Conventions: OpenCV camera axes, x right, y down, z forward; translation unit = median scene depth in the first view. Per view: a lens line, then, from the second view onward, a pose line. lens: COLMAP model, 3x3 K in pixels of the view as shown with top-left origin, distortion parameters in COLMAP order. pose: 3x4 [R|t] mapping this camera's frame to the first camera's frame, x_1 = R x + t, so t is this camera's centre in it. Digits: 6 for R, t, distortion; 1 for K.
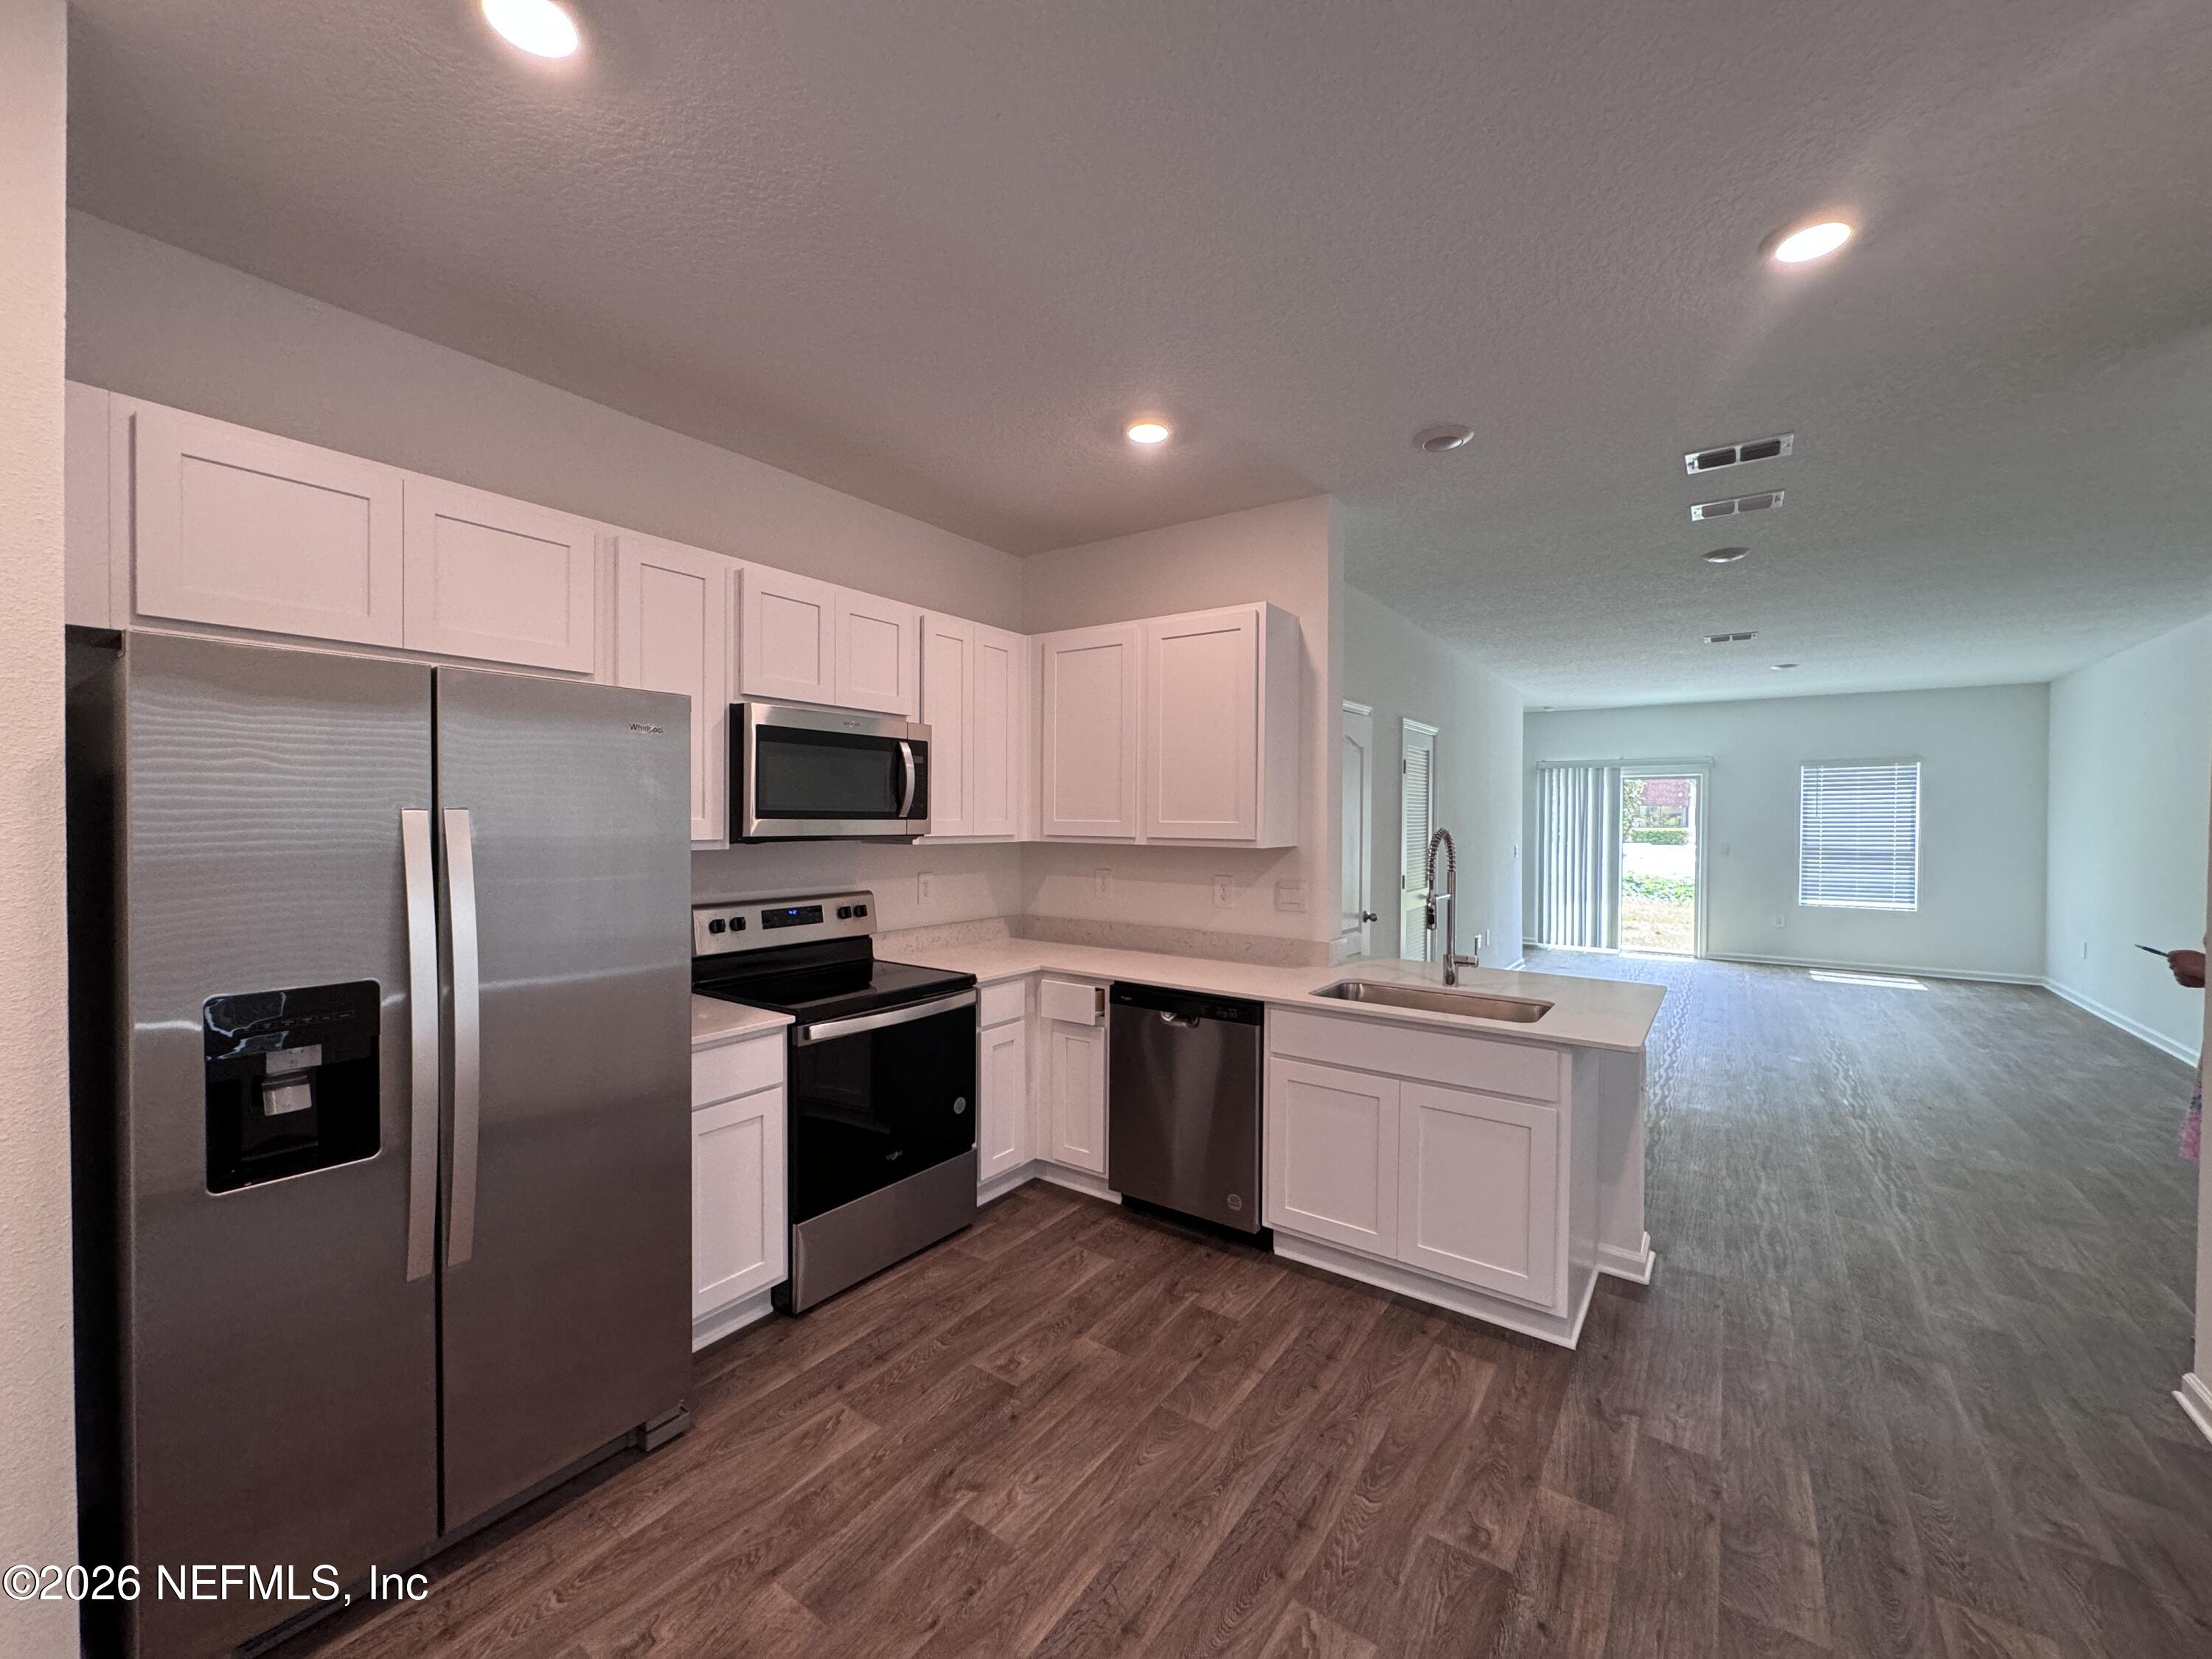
lens RADIAL K [[883.9, 0, 1106.0], [0, 883.9, 829.5], [0, 0, 1]] dist [-0.001120, 0.000035]
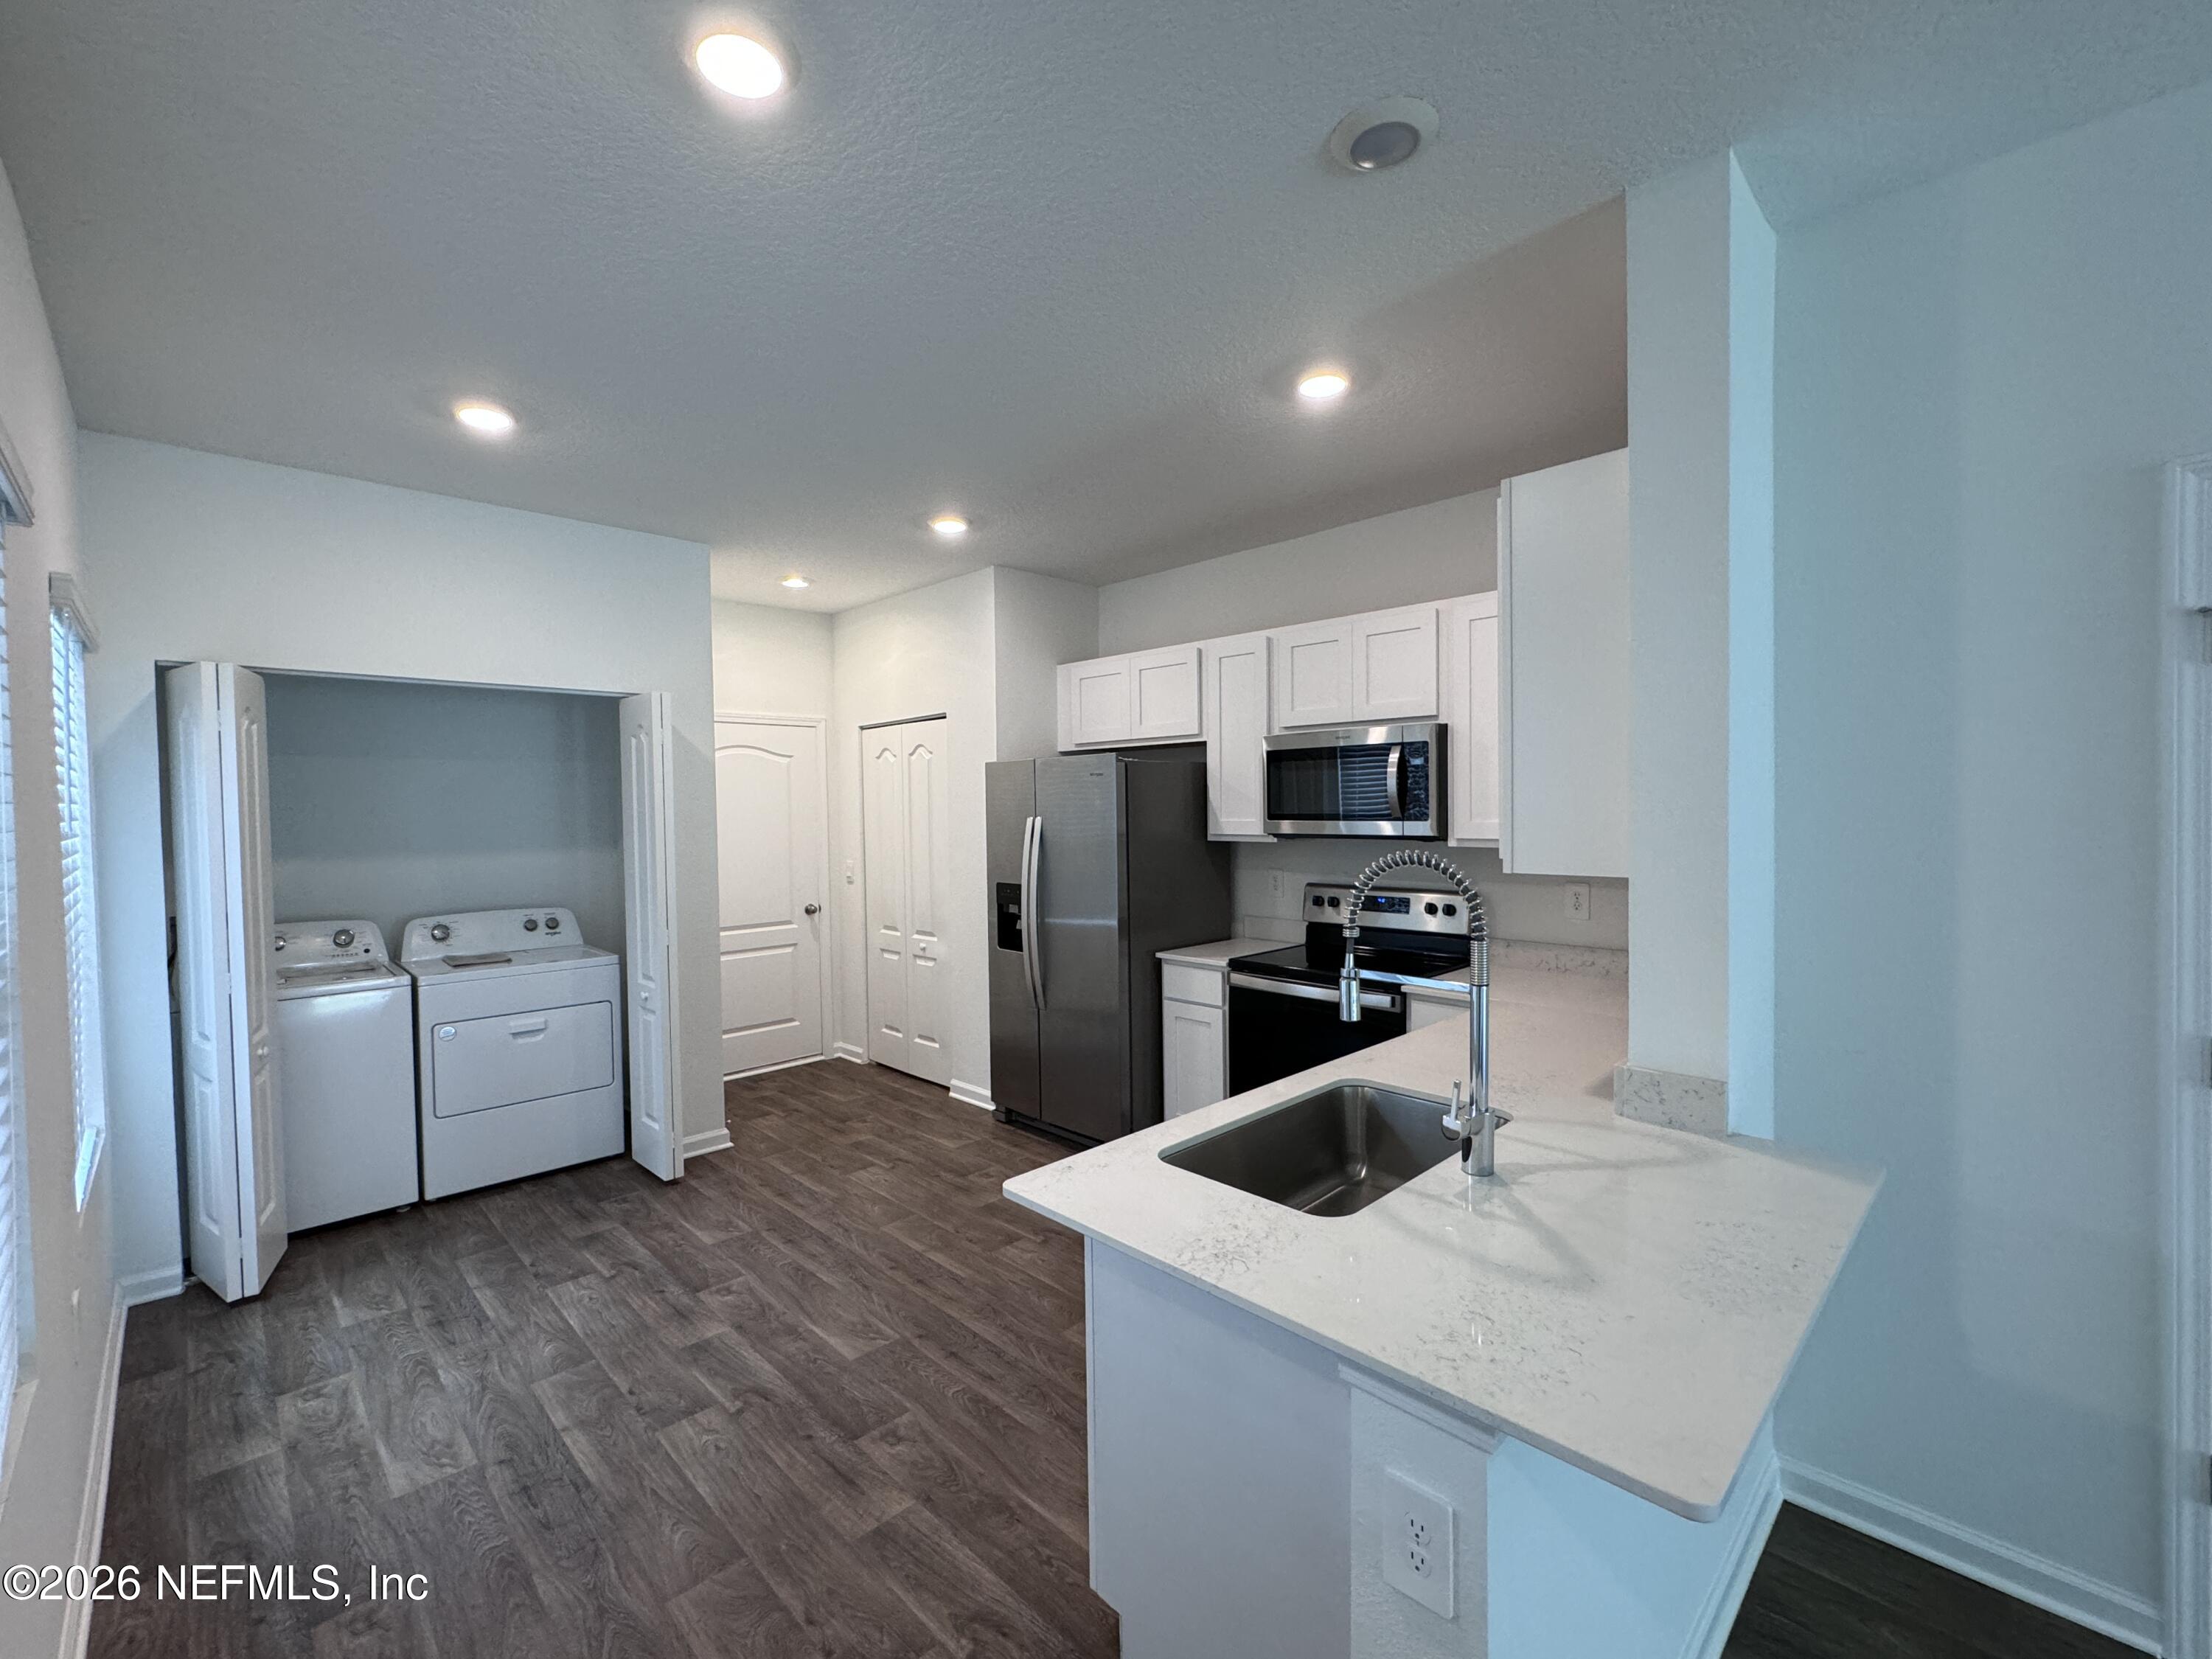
lens RADIAL K [[934.8, 0, 1106.0], [0, 934.8, 829.5], [0, 0, 1]] dist [-0.001717, 0.000100]
pose [[-0.176294, 0.017362, -0.984184, 1.718909], [-0.002873, 0.999831, 0.018153, -0.039248], [0.984333, 0.006028, -0.176214, 1.752062]]
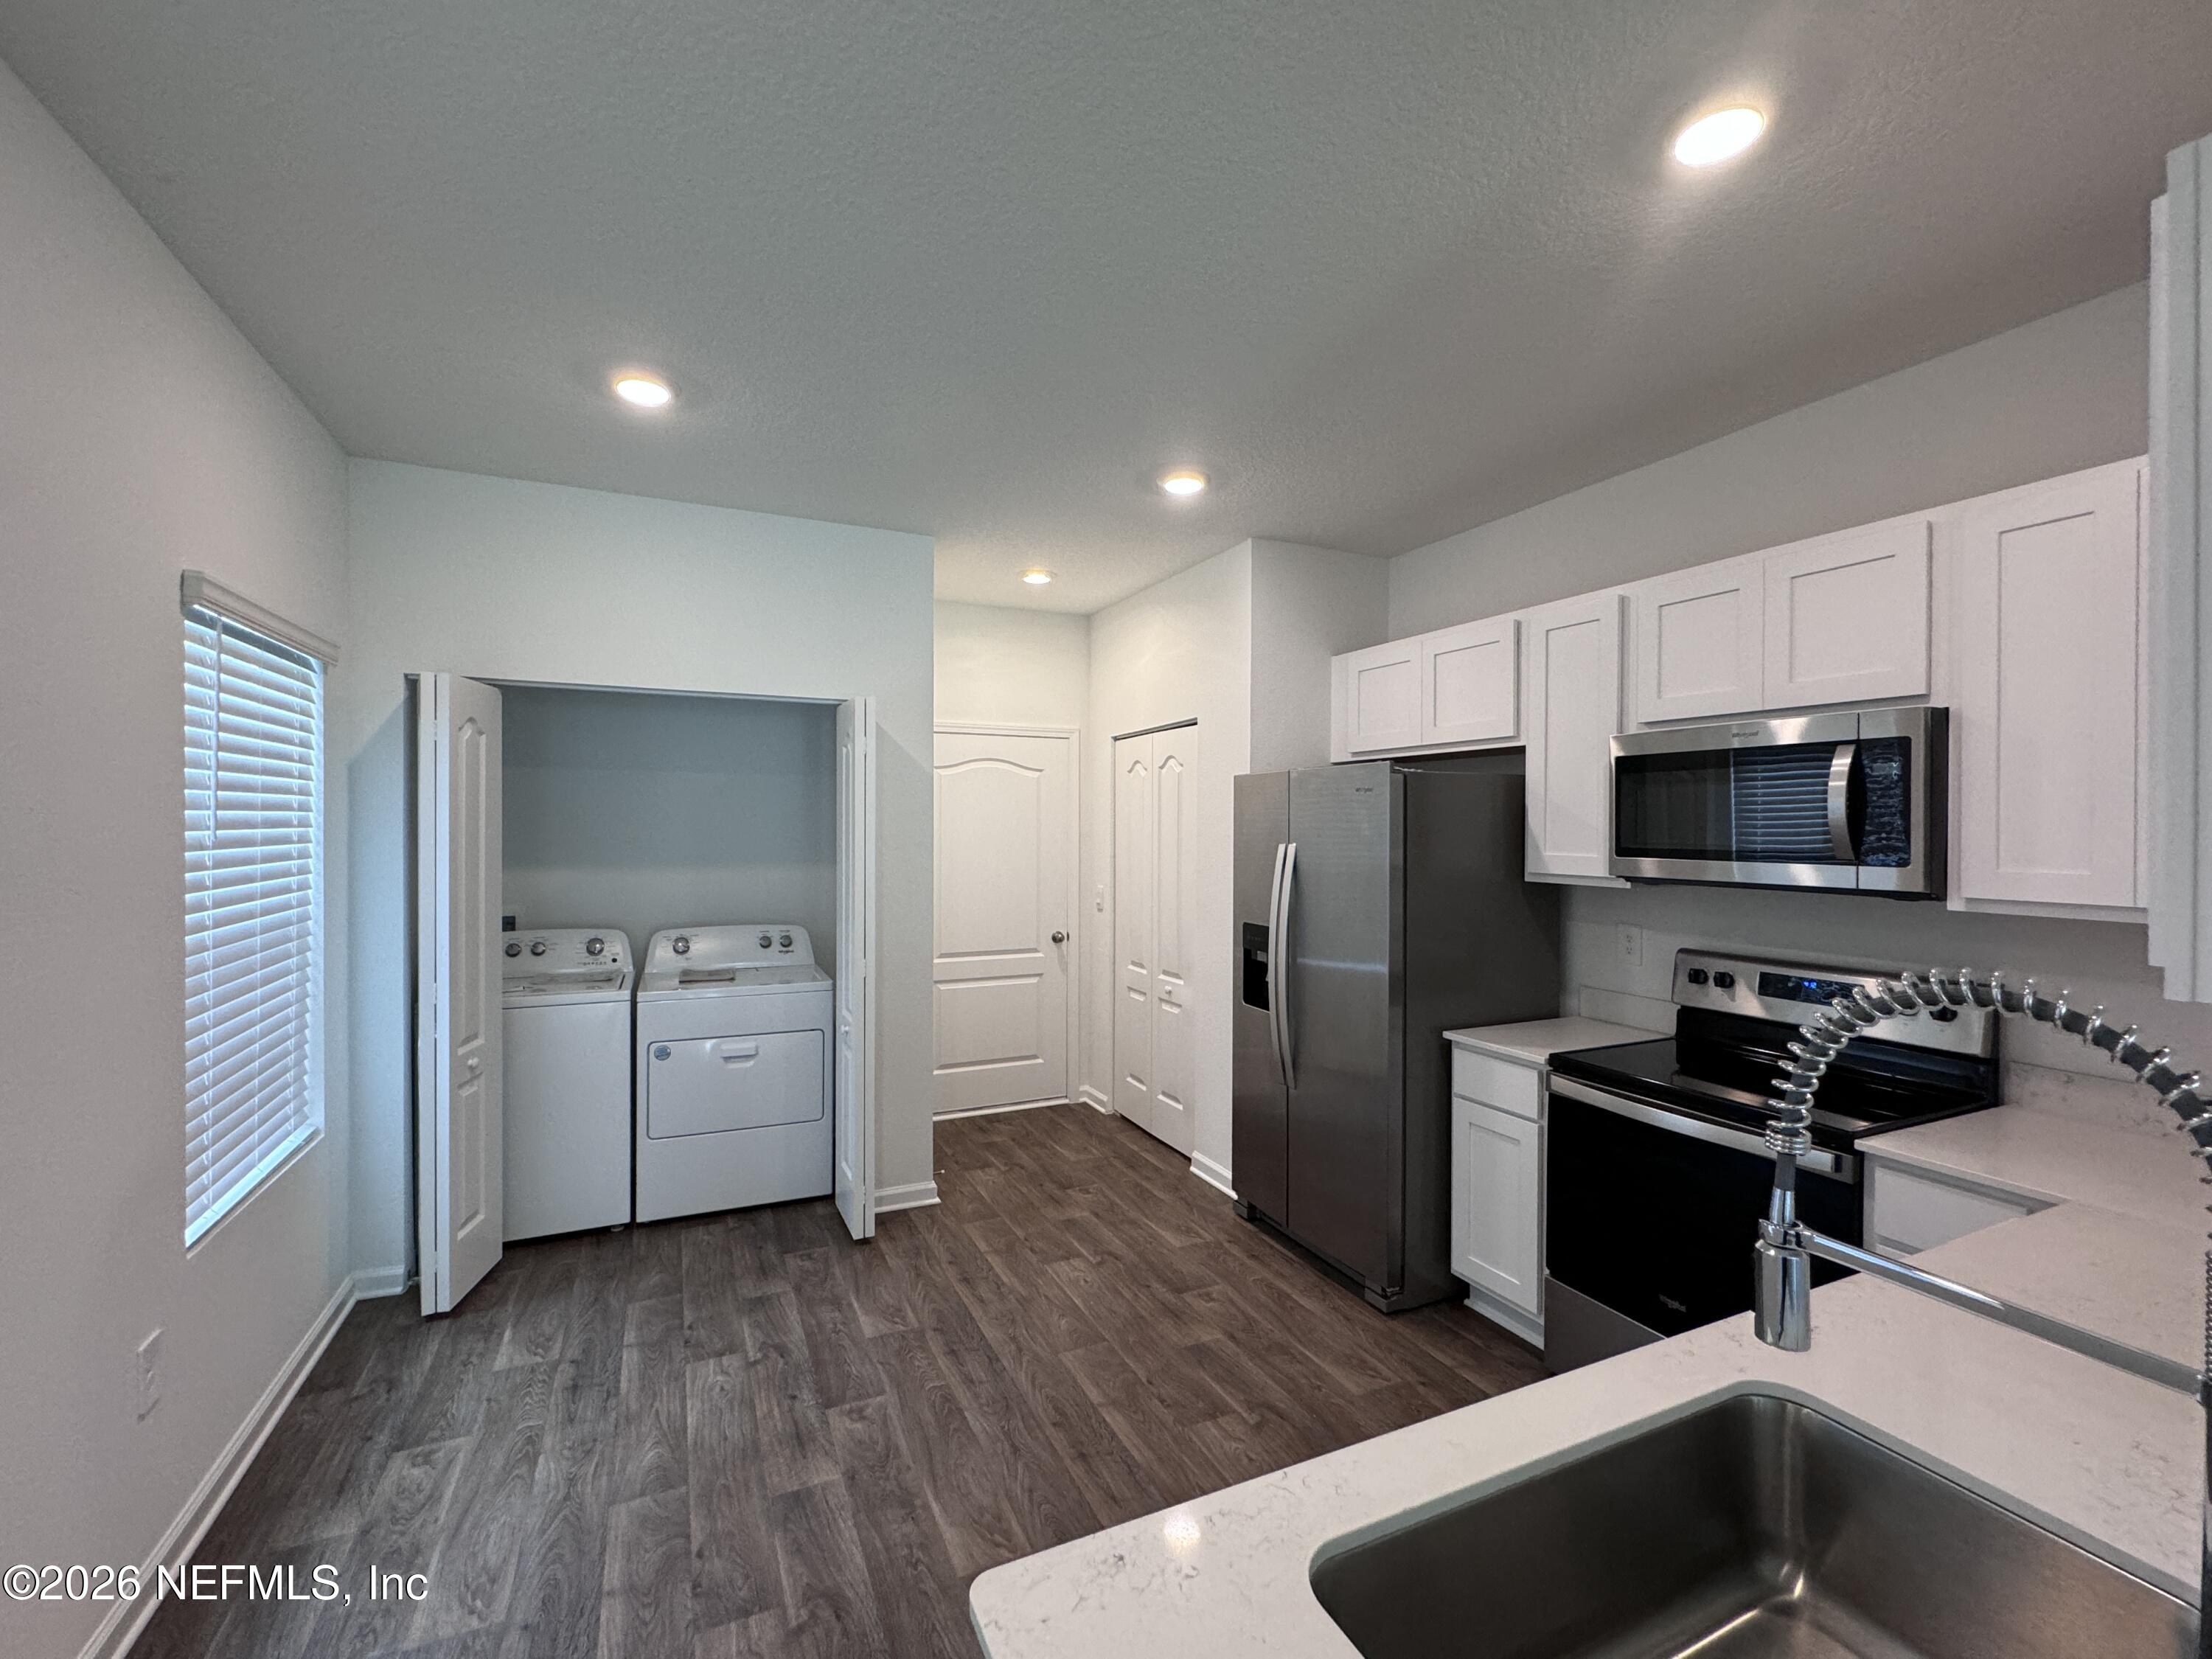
lens RADIAL K [[934.8, 0, 1106.0], [0, 934.8, 829.5], [0, 0, 1]] dist [-0.001717, 0.000100]
pose [[-0.495754, -0.010338, -0.868401, 1.283705], [-0.022759, 0.999740, 0.001091, -0.048158], [0.868165, 0.020304, -0.495861, 1.769251]]
